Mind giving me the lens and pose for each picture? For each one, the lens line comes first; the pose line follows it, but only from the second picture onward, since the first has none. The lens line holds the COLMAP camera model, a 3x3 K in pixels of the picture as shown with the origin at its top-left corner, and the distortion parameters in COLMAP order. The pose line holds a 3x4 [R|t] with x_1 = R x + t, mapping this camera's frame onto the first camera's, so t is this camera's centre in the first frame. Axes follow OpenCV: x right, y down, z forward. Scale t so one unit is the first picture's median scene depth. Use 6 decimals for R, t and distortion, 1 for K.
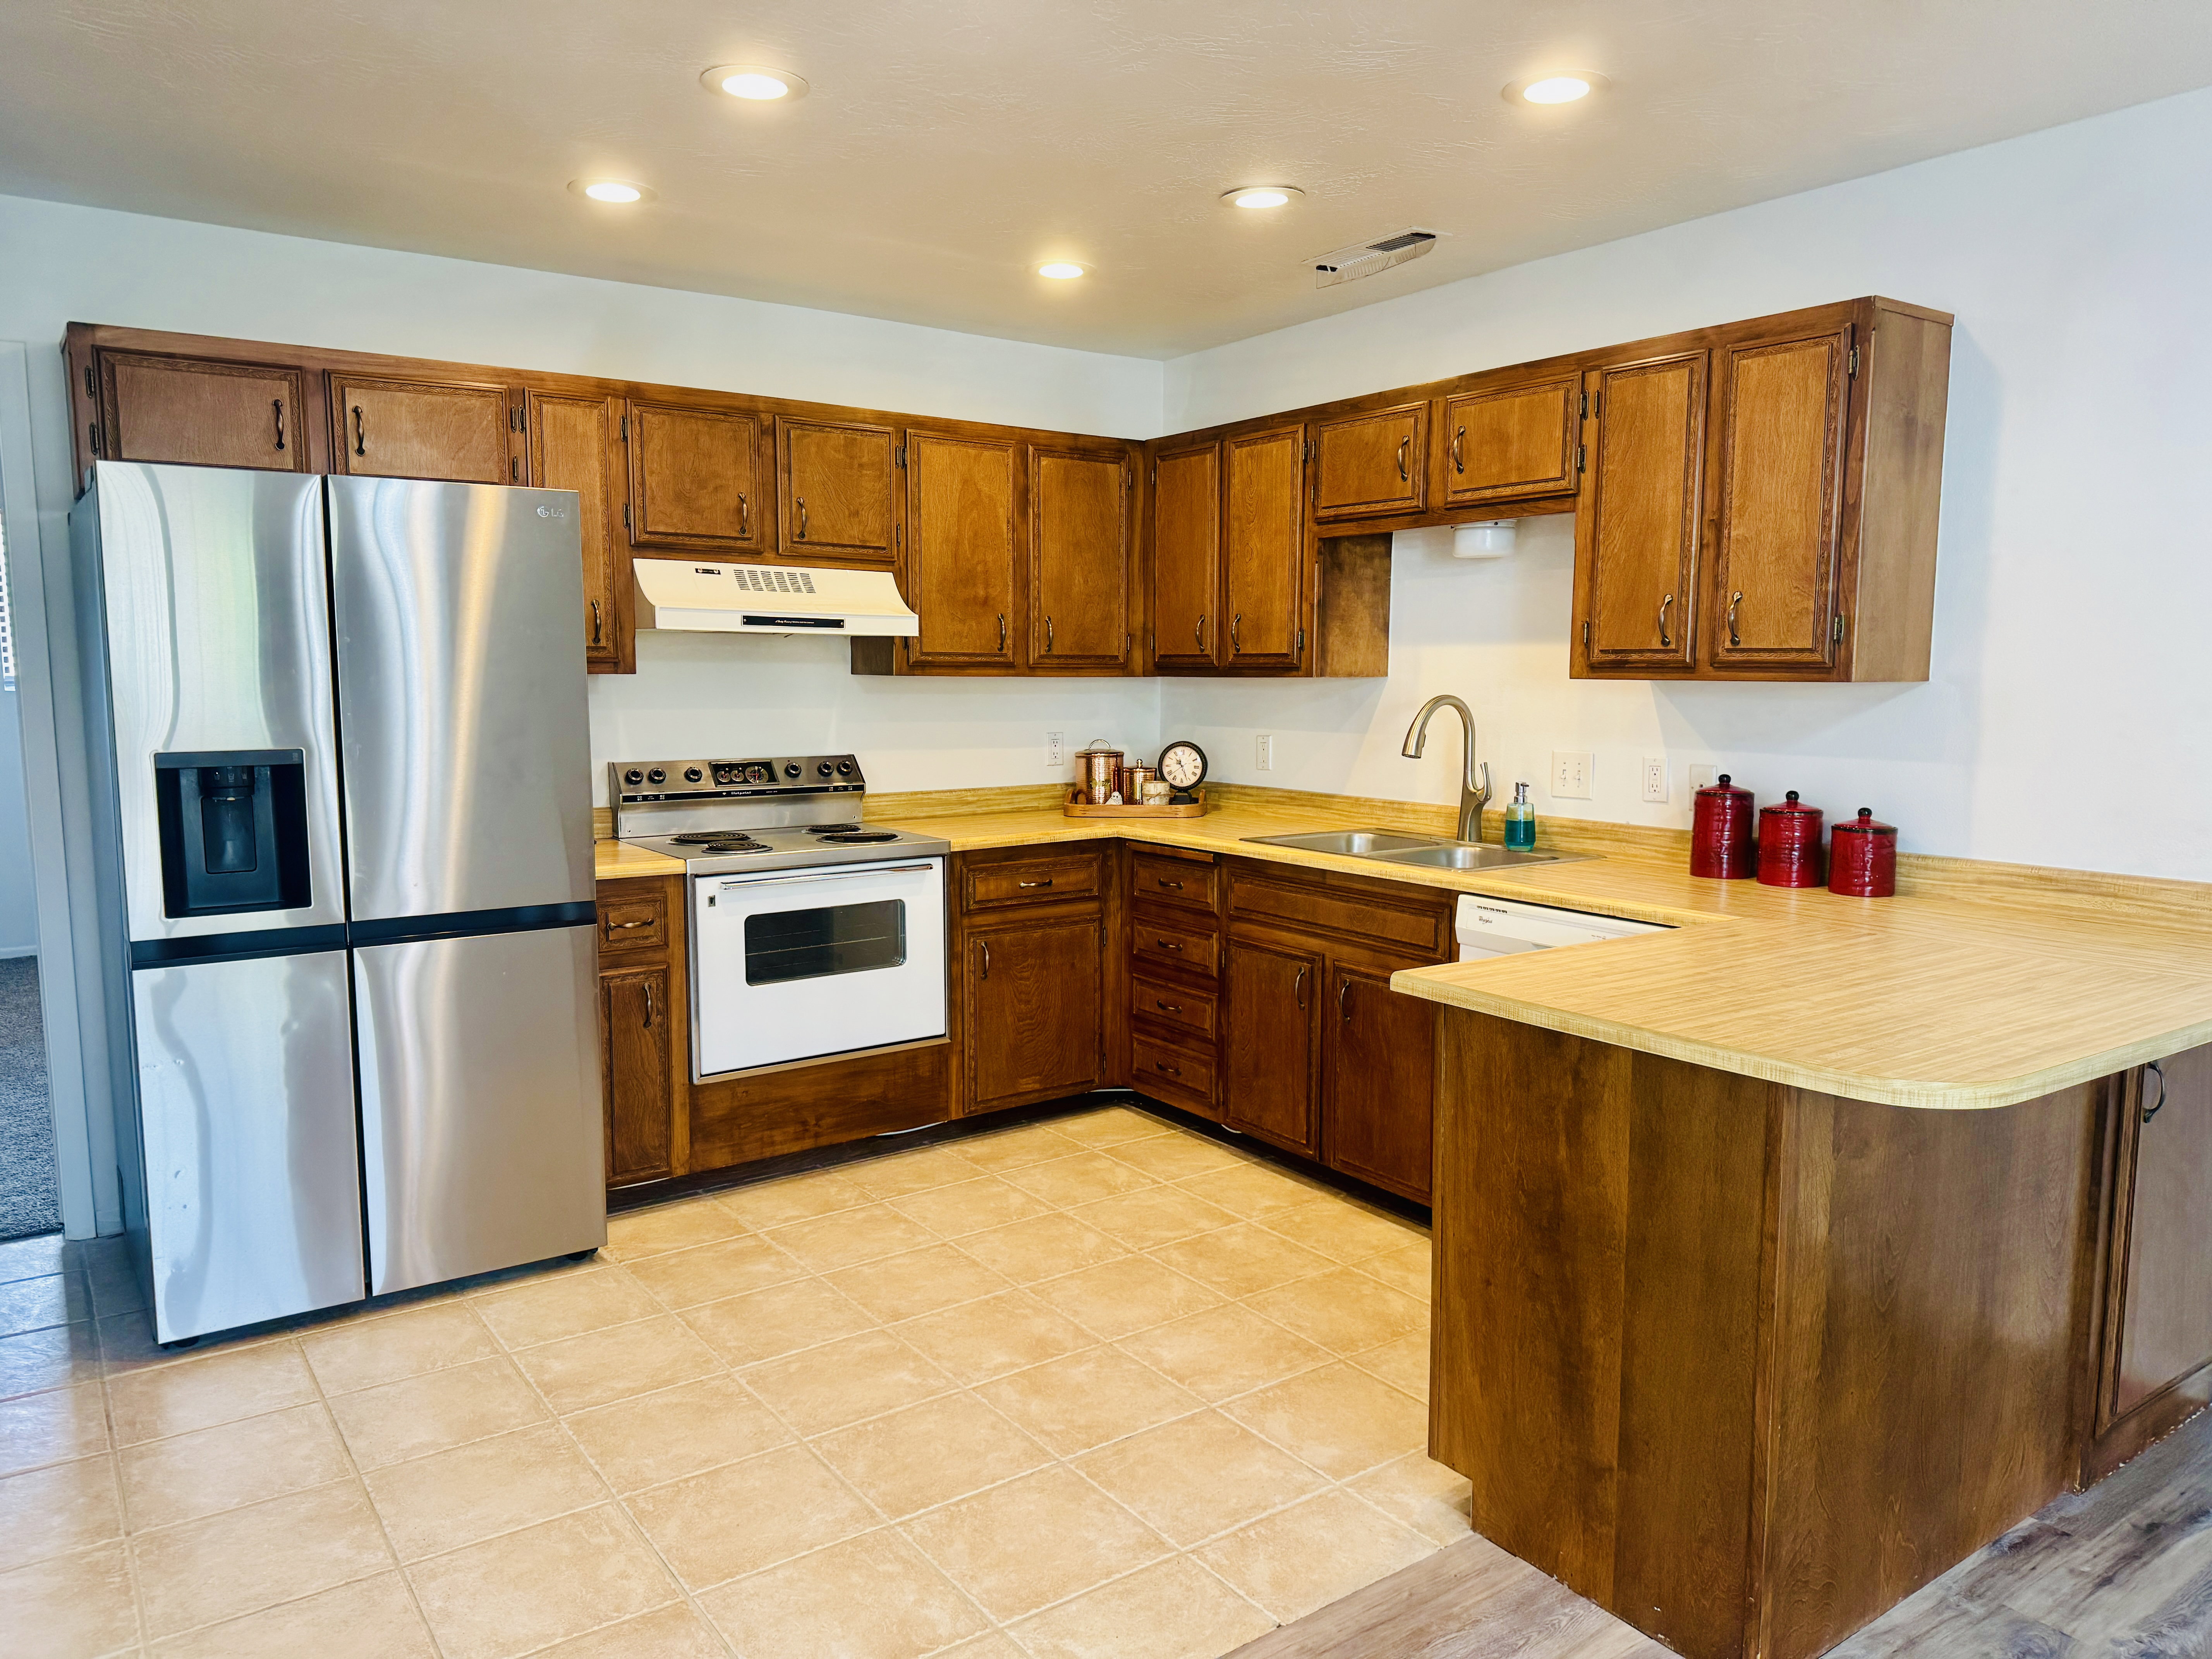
lens RADIAL K [[1536.0, 0, 1103.8], [0, 1536.0, 828.2], [0, 0, 1]] dist [0.067027, -0.110186]
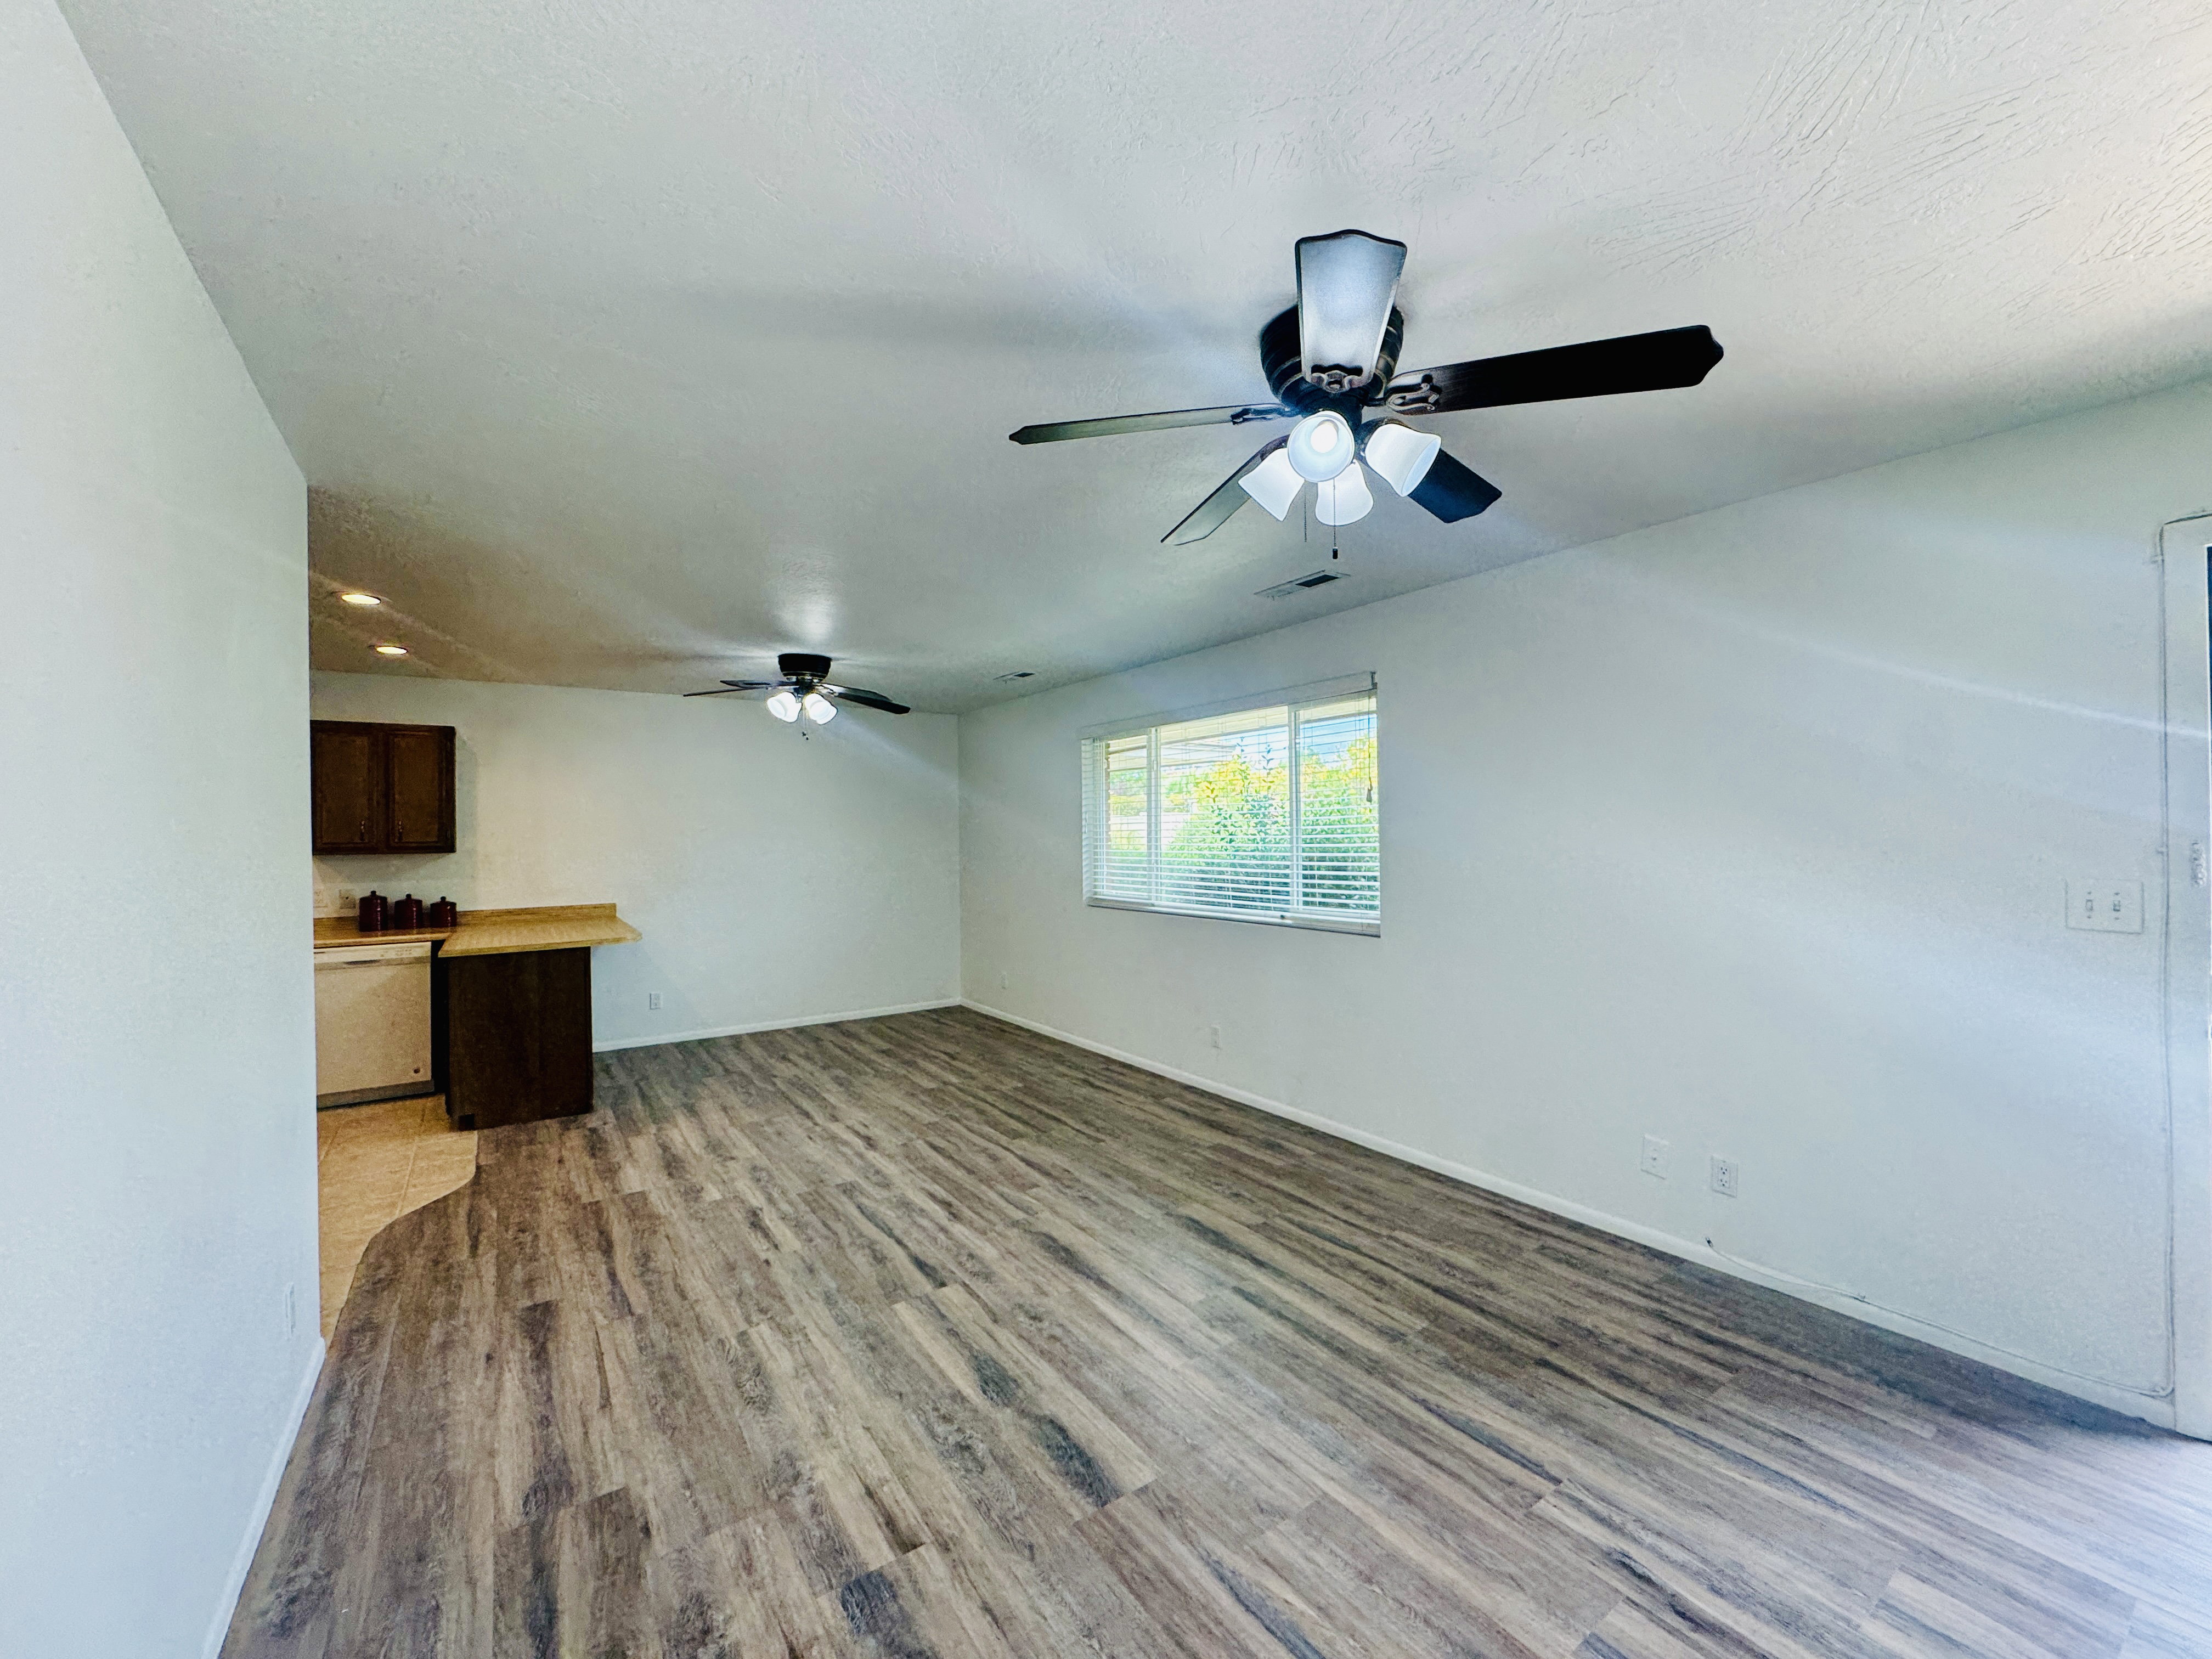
lens RADIAL K [[879.9, 0, 1106.0], [0, 879.9, 829.5], [0, 0, 1]] dist [-0.012310, 0.000072]
pose [[0.017316, 0.000393, 0.999850, -1.027655], [0.123793, 0.992305, -0.002534, 0.018358], [-0.992157, 0.123818, 0.017134, -0.246238]]
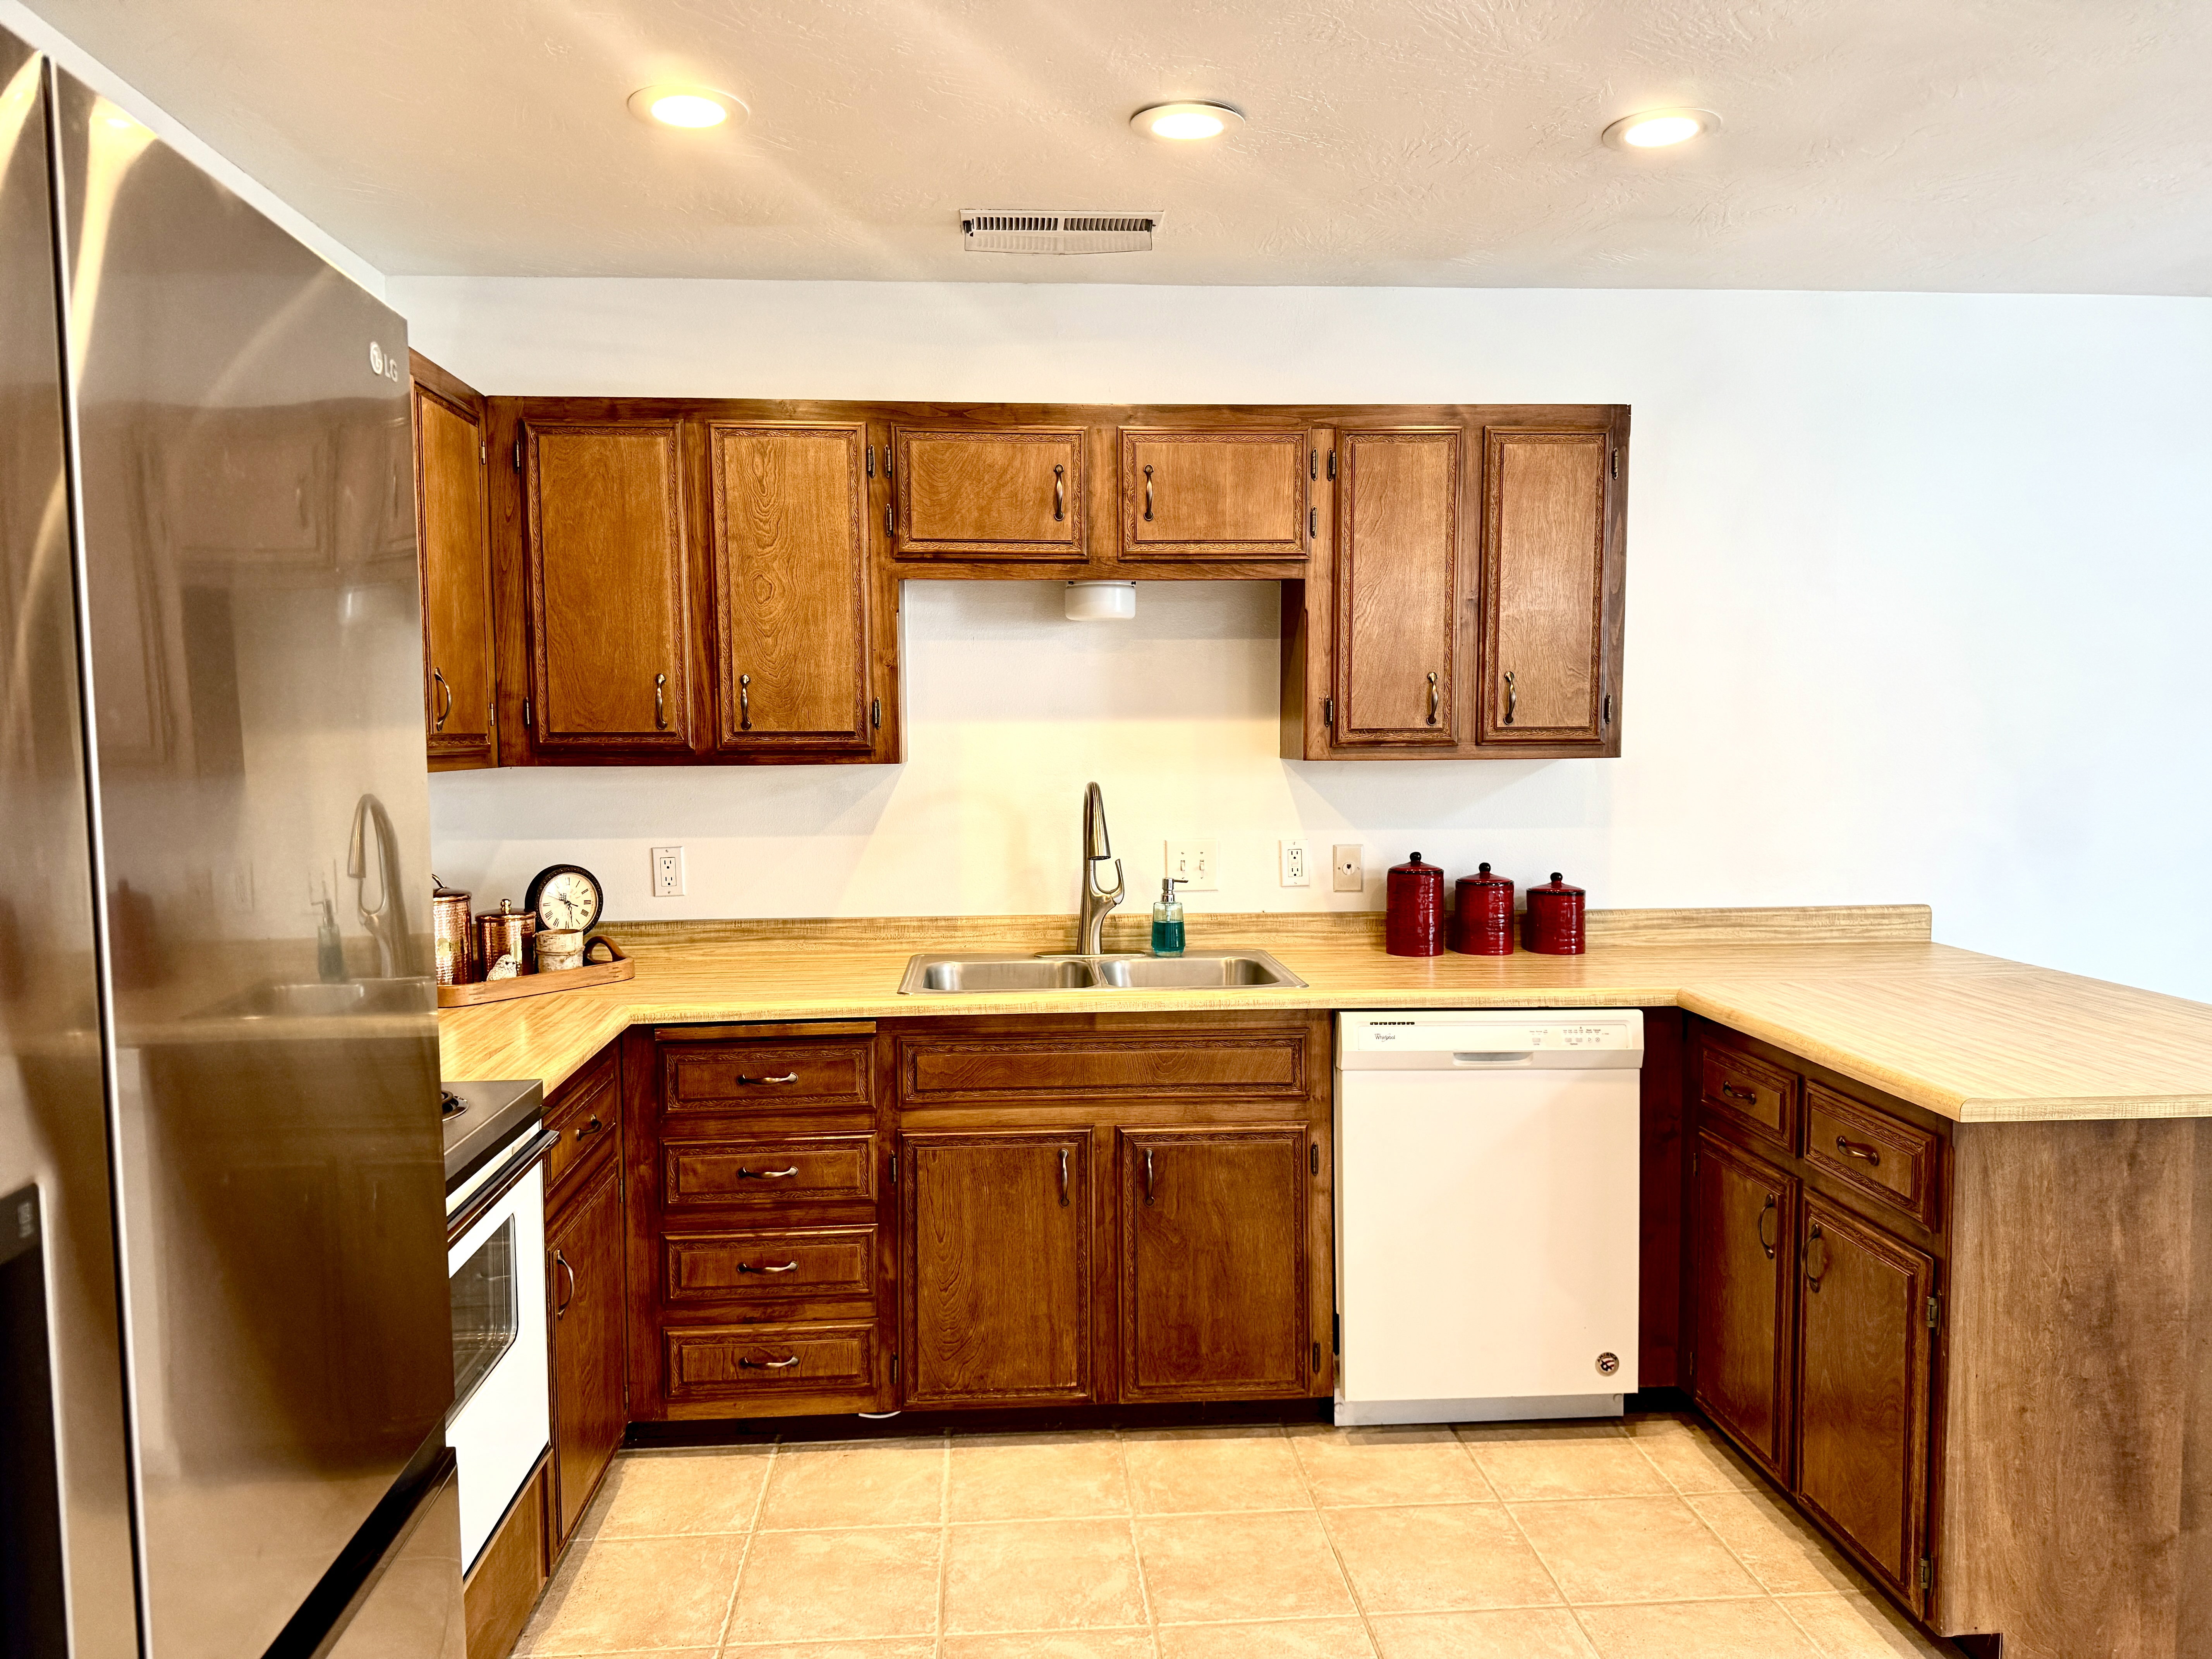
lens RADIAL K [[1576.4, 0, 1106.0], [0, 1576.4, 803.2], [0, 0, 1]] dist [0.071719, -0.067957]
pose [[0.514041, -0.048079, 0.856417, -0.573556], [0.097254, 0.995256, -0.002501, -0.082378], [-0.852235, 0.084576, 0.516278, 0.638070]]
